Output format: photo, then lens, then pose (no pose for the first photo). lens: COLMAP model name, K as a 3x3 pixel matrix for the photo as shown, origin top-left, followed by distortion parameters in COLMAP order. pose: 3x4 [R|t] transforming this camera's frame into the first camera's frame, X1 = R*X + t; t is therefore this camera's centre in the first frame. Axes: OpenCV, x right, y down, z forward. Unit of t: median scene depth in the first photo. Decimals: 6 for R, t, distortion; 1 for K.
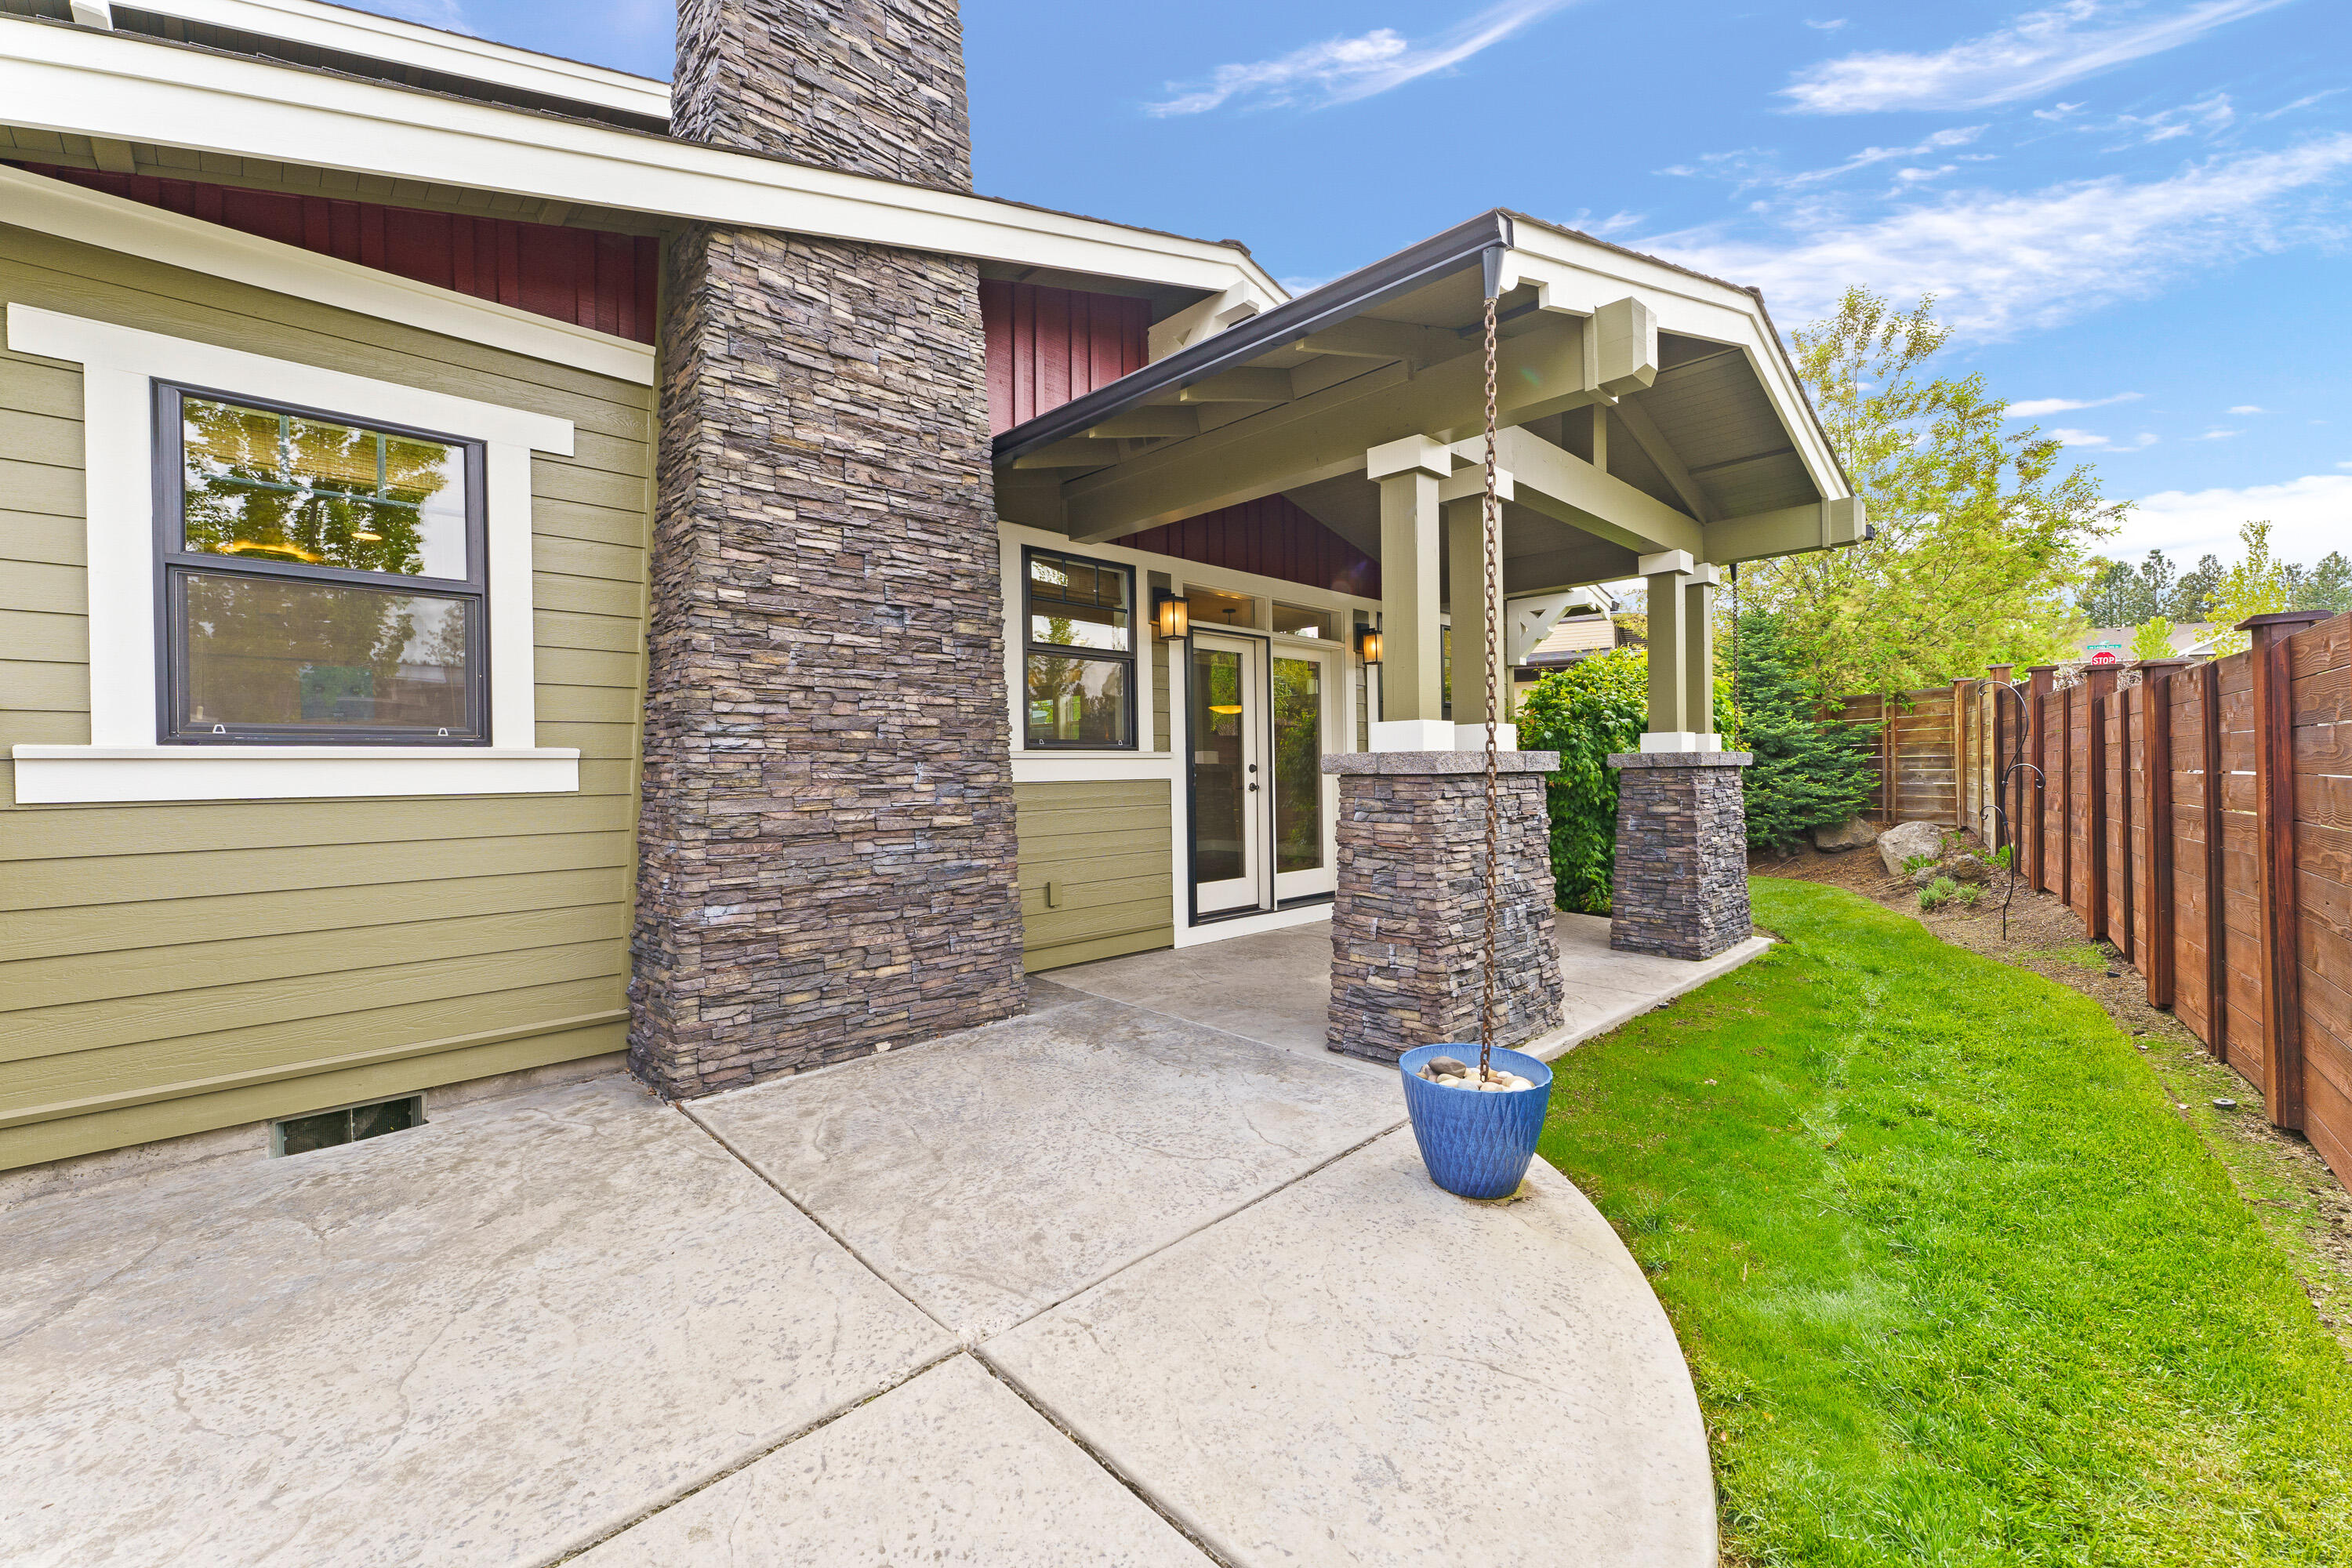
lens RADIAL K [[954.2, 0, 1167.1], [0, 954.2, 771.1], [0, 0, 1]] dist [0.002829, 0.000251]
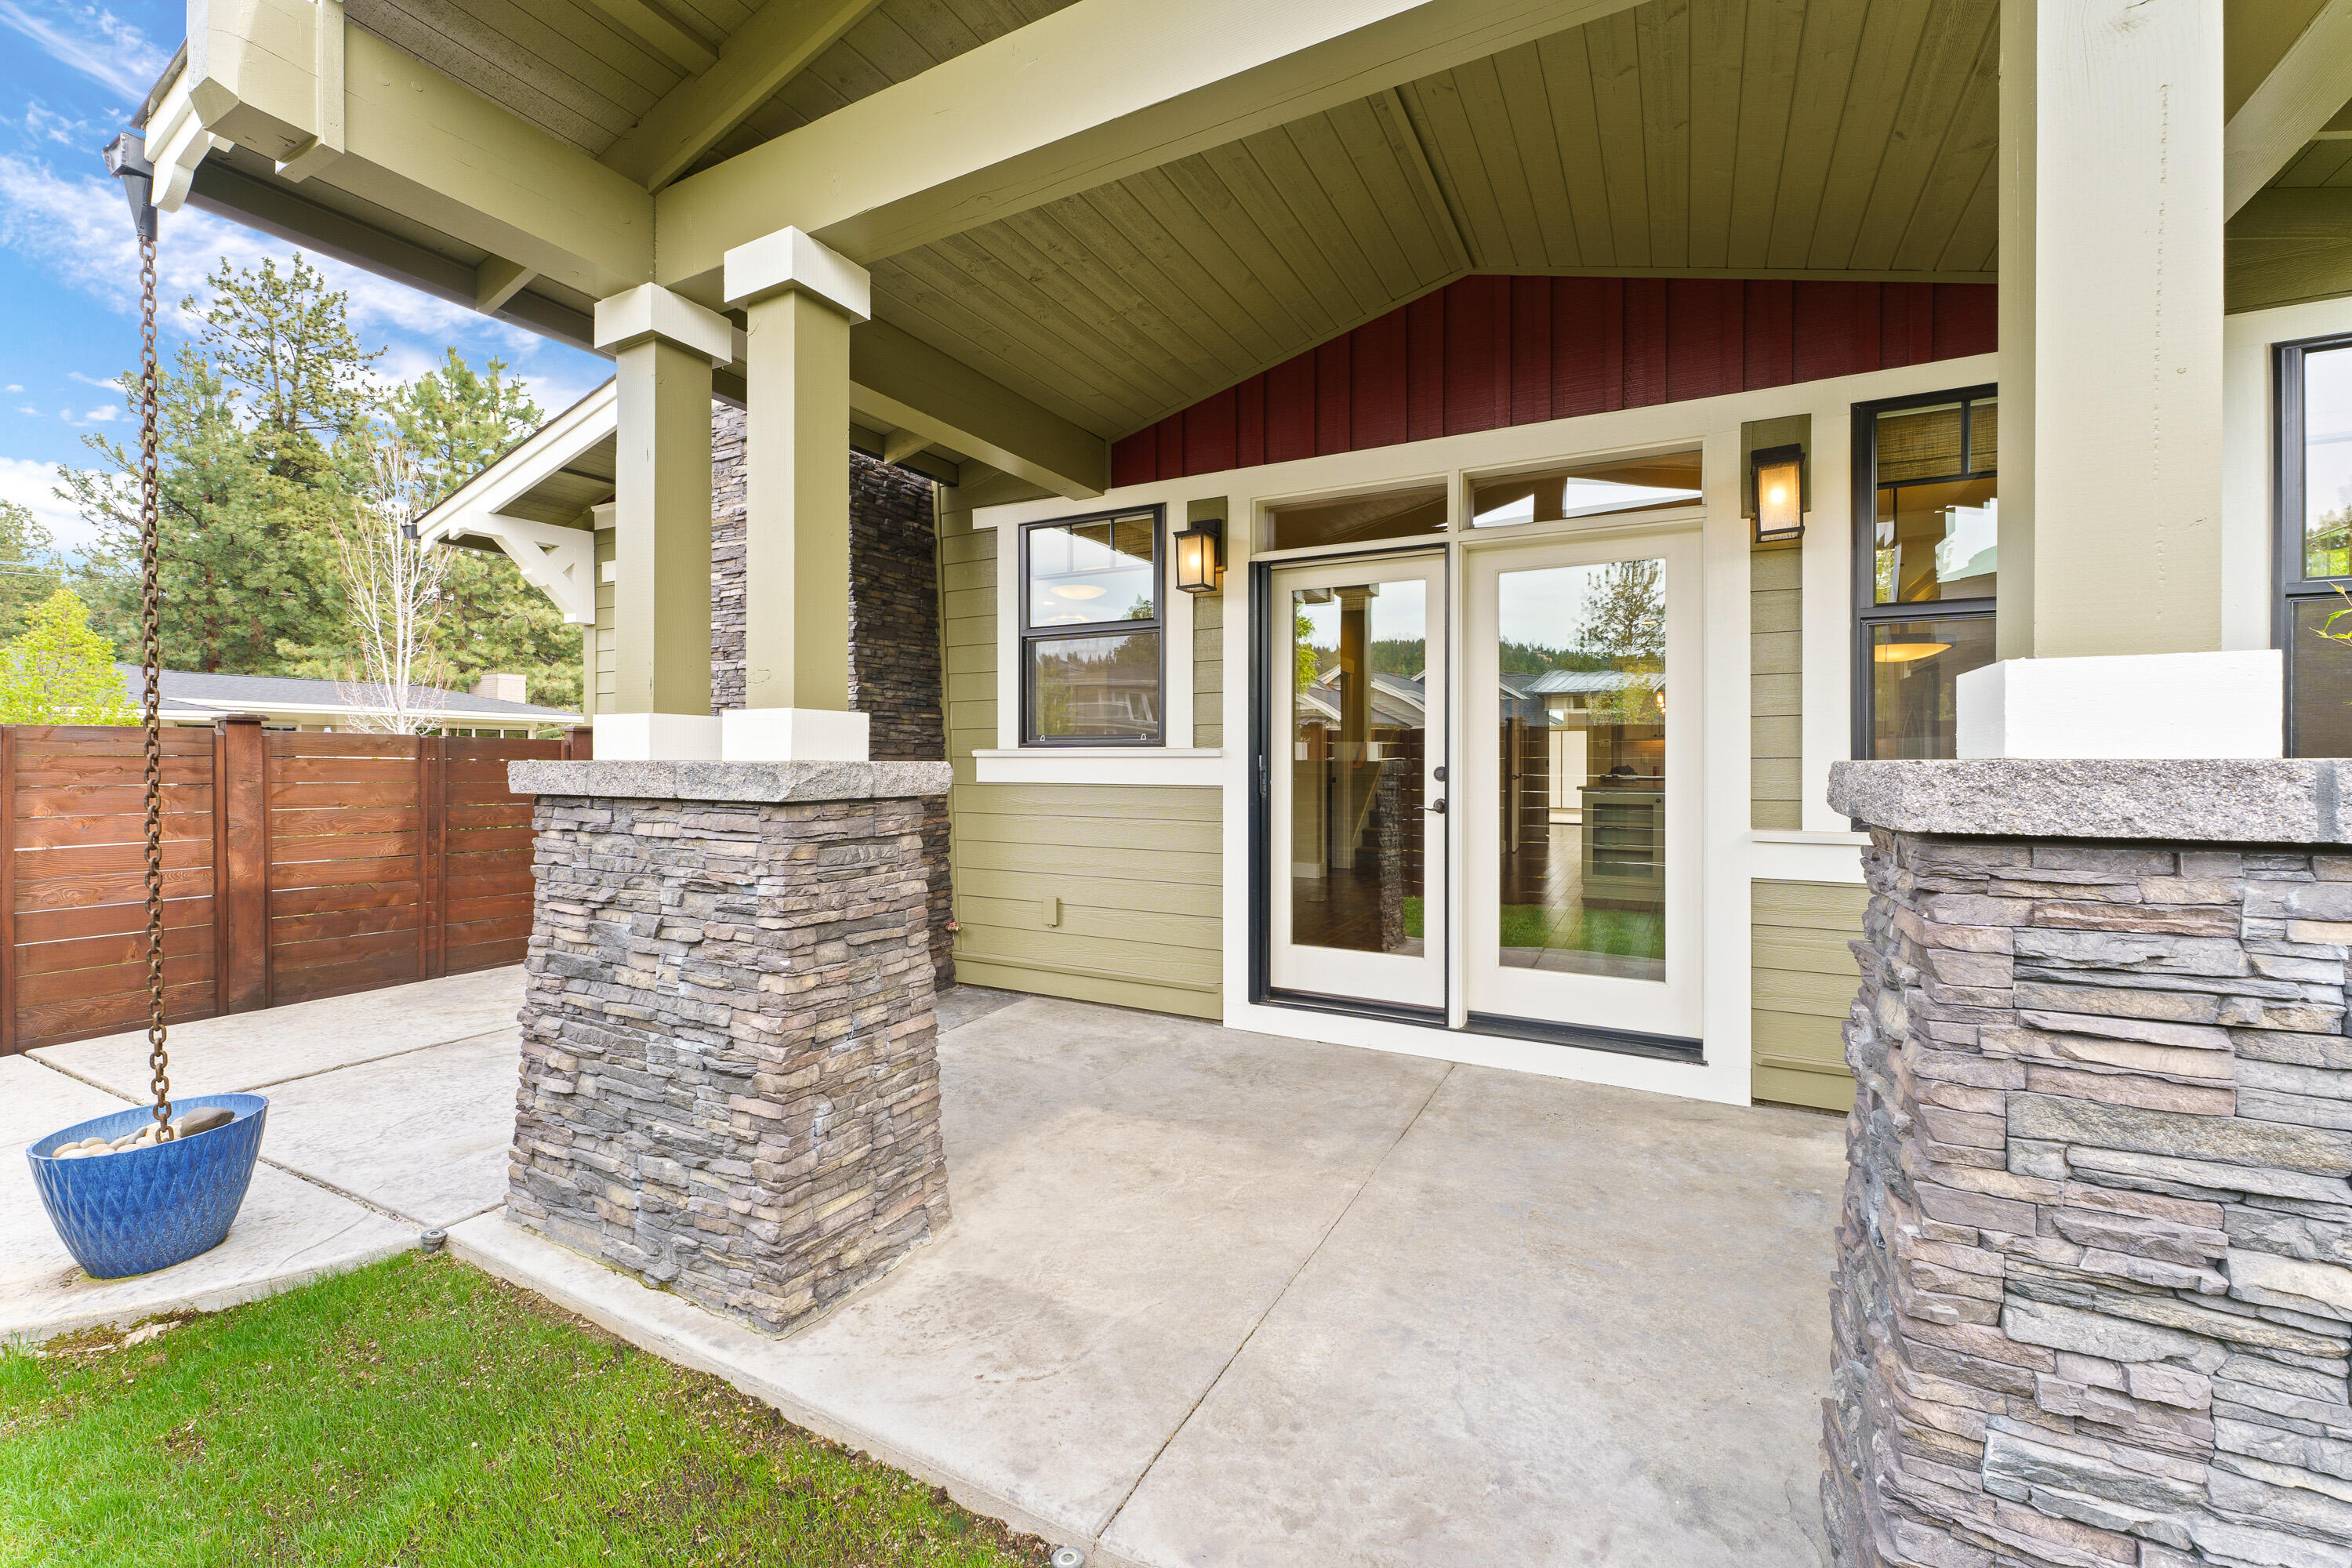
lens RADIAL K [[954.2, 0, 1172.2], [0, 954.2, 763.6], [0, 0, 1]] dist [0.002829, 0.000251]
pose [[0.305730, 0.023031, -0.951840, 0.667152], [-0.006373, 0.999735, 0.022143, -0.023798], [0.952097, -0.000704, 0.305796, 0.749148]]
